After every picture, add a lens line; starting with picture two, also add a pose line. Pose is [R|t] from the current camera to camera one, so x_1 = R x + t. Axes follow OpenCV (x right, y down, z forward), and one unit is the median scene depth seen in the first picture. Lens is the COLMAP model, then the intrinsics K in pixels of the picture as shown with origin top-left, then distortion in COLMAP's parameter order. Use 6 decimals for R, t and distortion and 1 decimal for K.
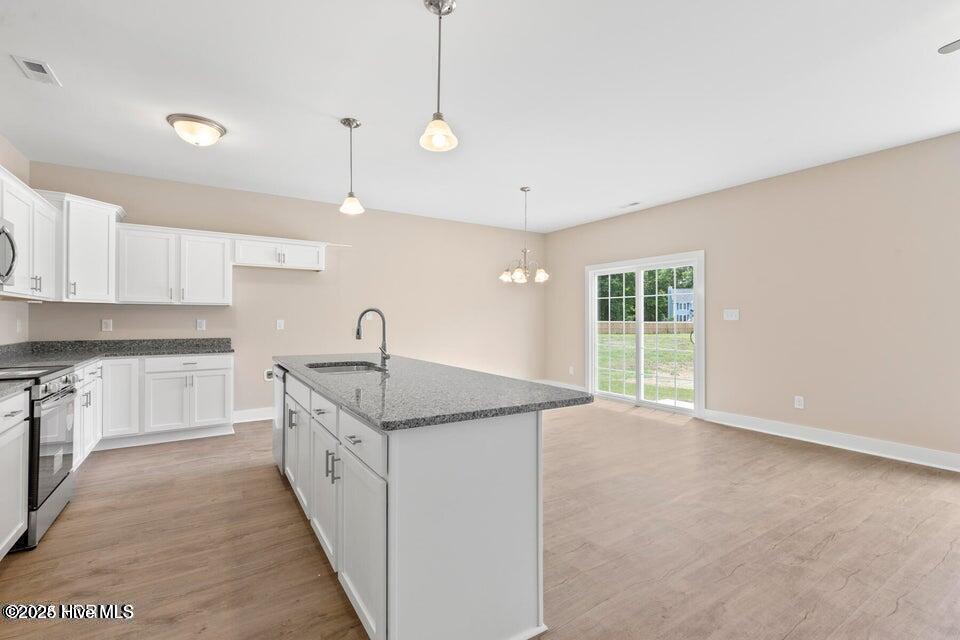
lens RADIAL K [[432.4, 0, 483.8], [0, 432.4, 318.0], [0, 0, 1]] dist [0.005917, -0.000643]
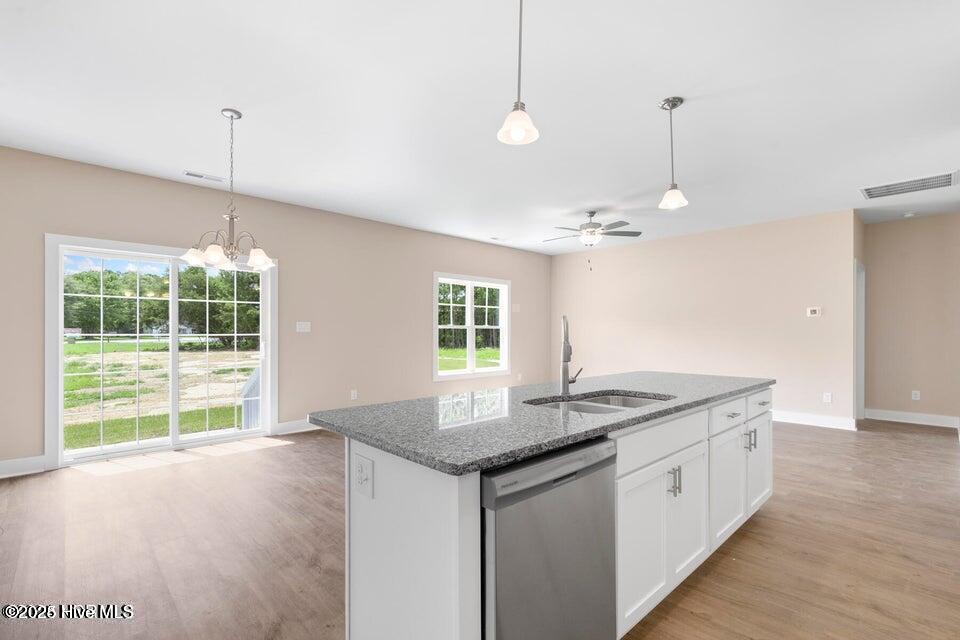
lens RADIAL K [[432.4, 0, 479.0], [0, 432.4, 327.3], [0, 0, 1]] dist [0.005917, -0.000643]
pose [[-0.182253, 0.011169, 0.983188, -0.881451], [-0.006619, 0.999899, -0.012585, -0.000480], [-0.983229, -0.008802, -0.182160, 1.189156]]
